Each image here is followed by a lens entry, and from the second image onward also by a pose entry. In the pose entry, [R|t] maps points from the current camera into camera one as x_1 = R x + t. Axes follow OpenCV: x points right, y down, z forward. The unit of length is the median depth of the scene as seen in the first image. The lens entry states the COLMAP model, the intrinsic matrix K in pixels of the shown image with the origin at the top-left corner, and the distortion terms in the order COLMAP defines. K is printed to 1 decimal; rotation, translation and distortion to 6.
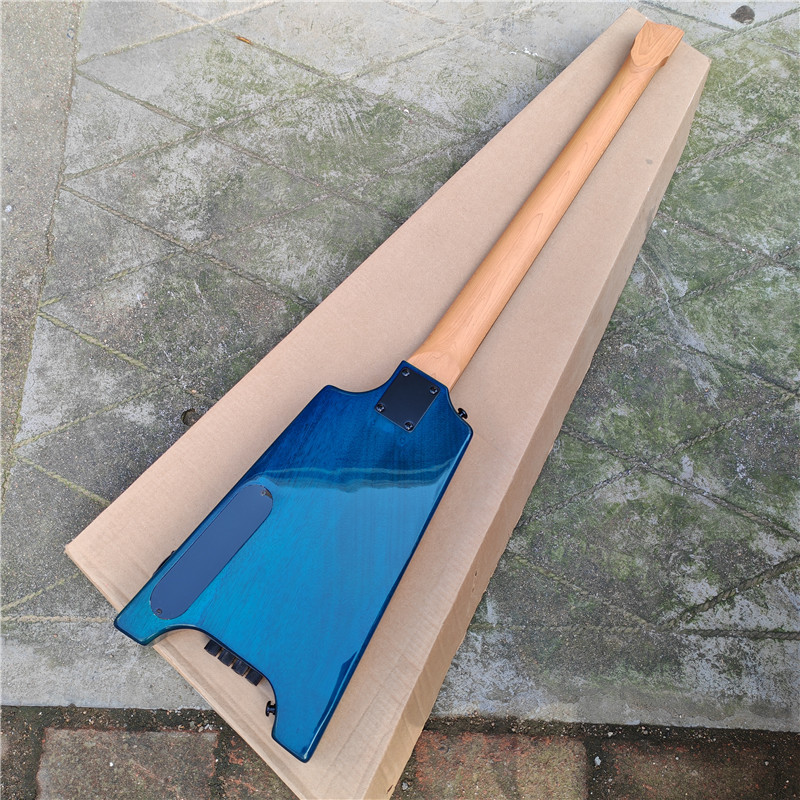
lens RADIAL K [[826.7, 0, 396.8], [0, 826.7, 398.8], [0, 0, 1]] dist [0.036842, 0.000000]
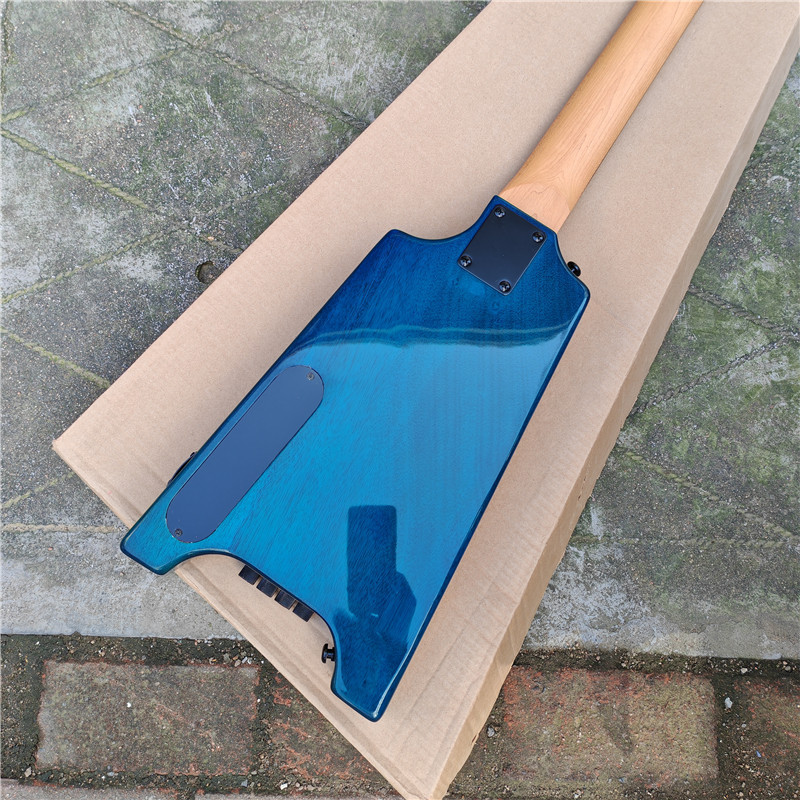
lens RADIAL K [[826.7, 0, 412.9], [0, 826.7, 400.0], [0, 0, 1]] dist [0.036842, 0.000000]
pose [[0.999996, 0.002689, 0.001213, -0.056184], [-0.002860, 0.984529, 0.175196, 0.002881], [-0.000723, -0.175199, 0.984533, 0.211293]]
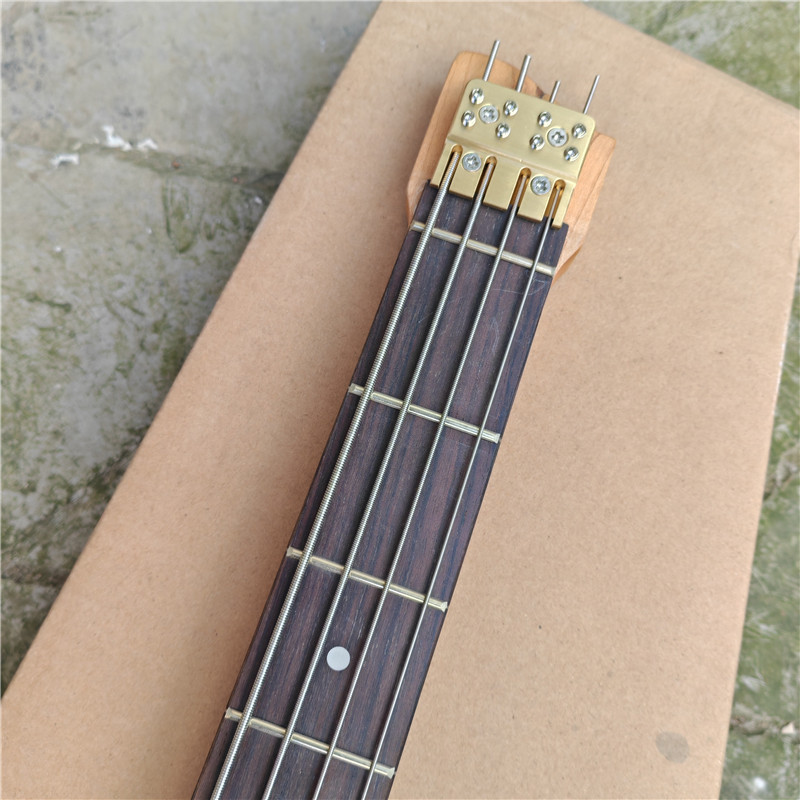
lens RADIAL K [[826.7, 0, 446.3], [0, 826.7, 358.7], [0, 0, 1]] dist [0.036842, 0.000000]
pose [[0.962322, -0.270361, 0.028992, 0.266689], [0.255861, 0.936447, 0.240005, -0.443959], [-0.092037, -0.223544, 0.970339, 0.812922]]
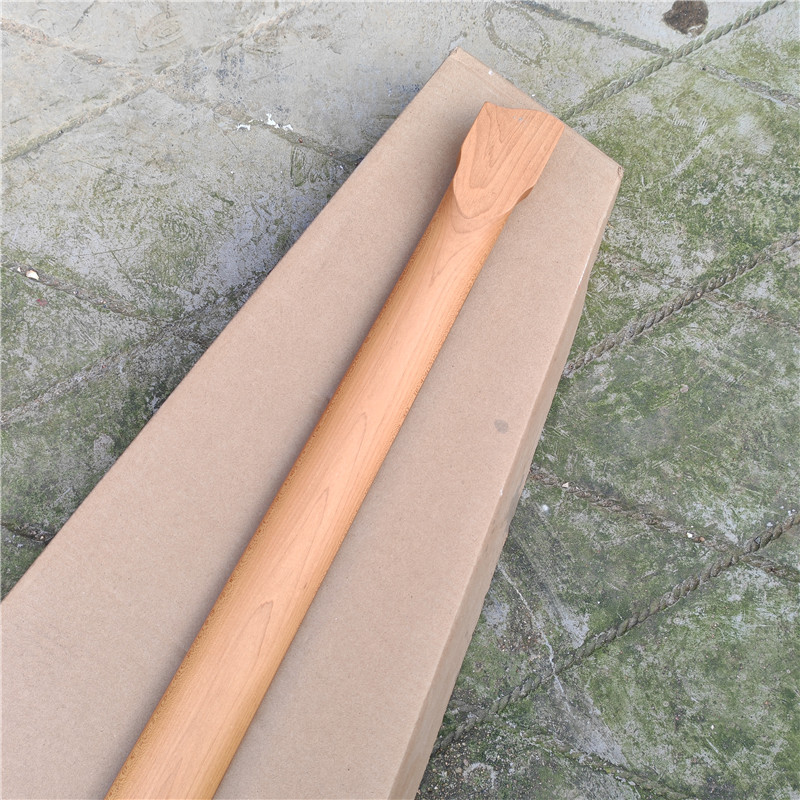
lens RADIAL K [[826.7, 0, 393.4], [0, 826.7, 412.1], [0, 0, 1]] dist [0.036842, 0.000000]
pose [[0.994761, -0.086229, 0.054903, 0.214050], [0.072850, 0.974768, 0.210999, -0.396179], [-0.071712, -0.205894, 0.975943, 0.533231]]
